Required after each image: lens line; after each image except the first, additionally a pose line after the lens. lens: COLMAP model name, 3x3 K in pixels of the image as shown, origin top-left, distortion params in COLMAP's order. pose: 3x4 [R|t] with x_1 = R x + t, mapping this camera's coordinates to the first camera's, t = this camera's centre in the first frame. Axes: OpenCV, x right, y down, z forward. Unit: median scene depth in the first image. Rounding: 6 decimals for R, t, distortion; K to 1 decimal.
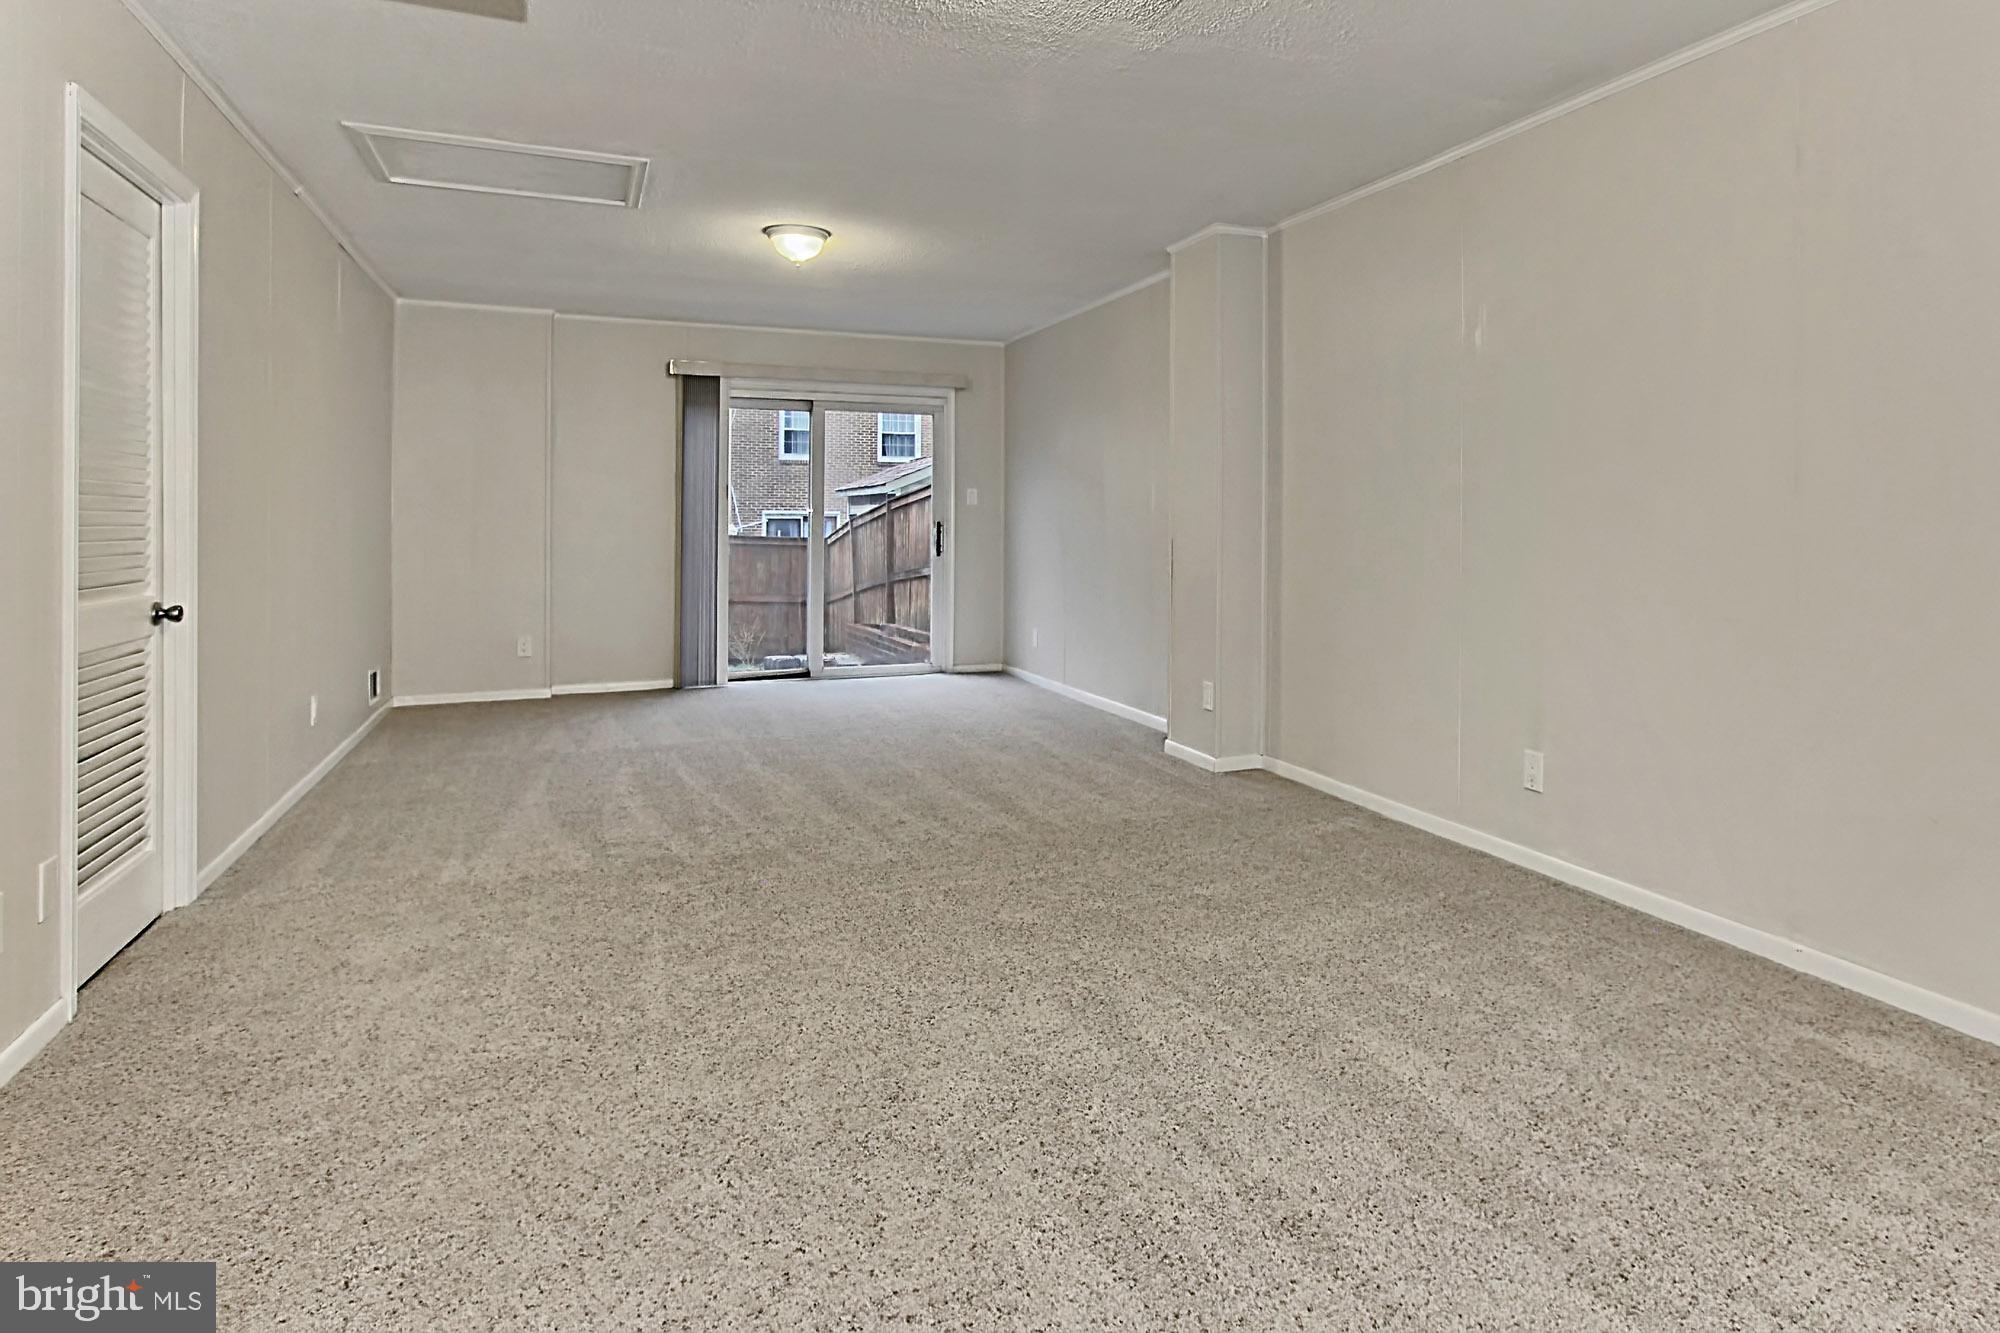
lens RADIAL K [[1038.0, 0, 1039.4], [0, 1038.0, 523.4], [0, 0, 1]] dist [-0.003013, 0.001952]
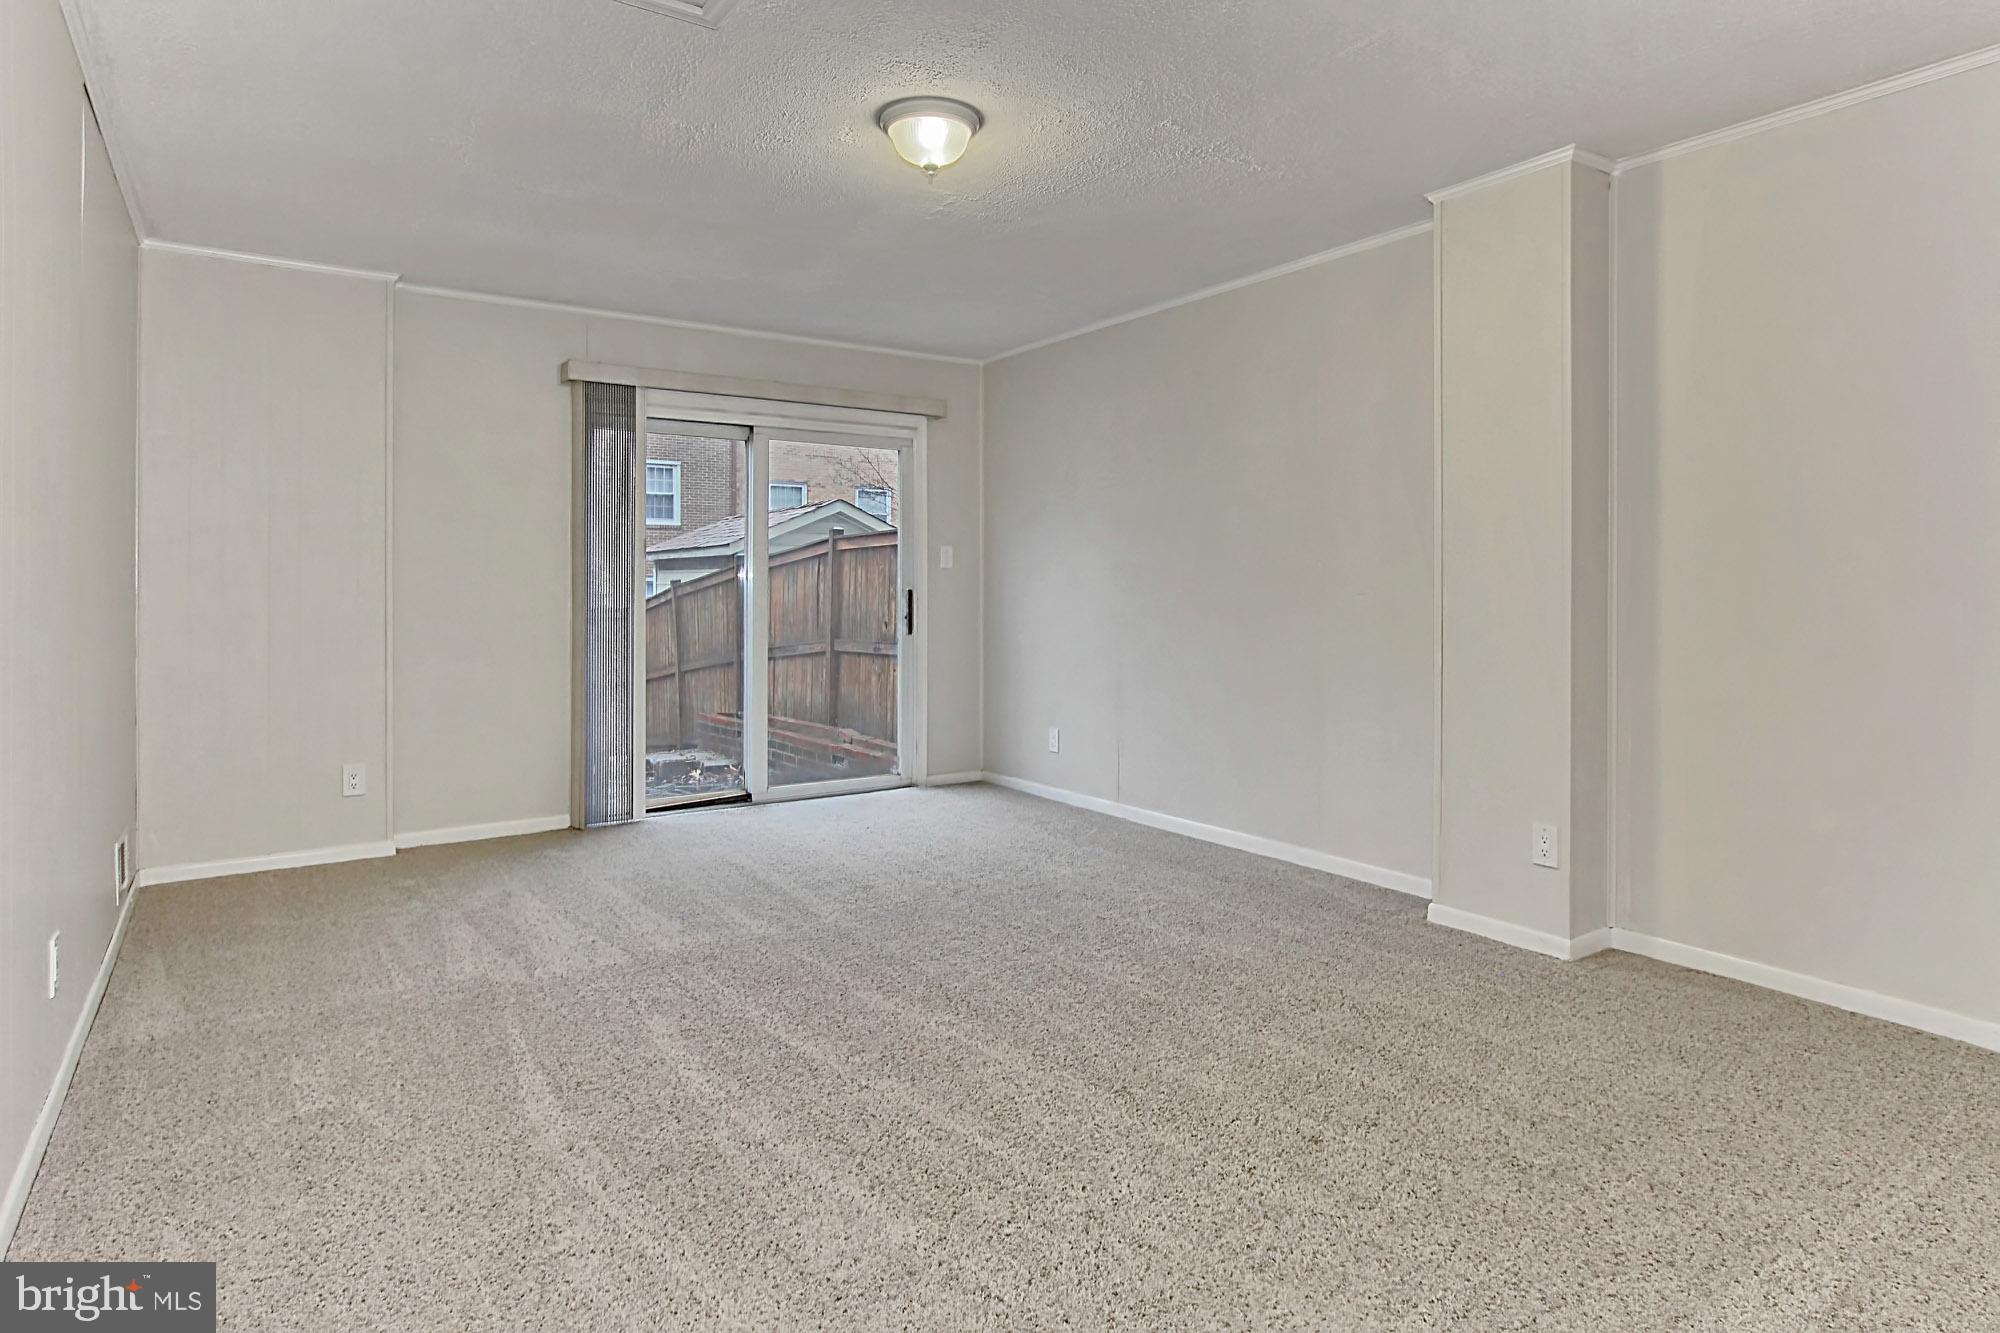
lens RADIAL K [[1111.3, 0, 1042.7], [0, 1111.3, 593.3], [0, 0, 1]] dist [-0.029079, 0.019246]
pose [[0.983874, -0.004348, 0.178809, -0.157400], [0.003755, 0.999986, 0.003658, -0.001676], [-0.178822, -0.002928, 0.983877, 0.190299]]
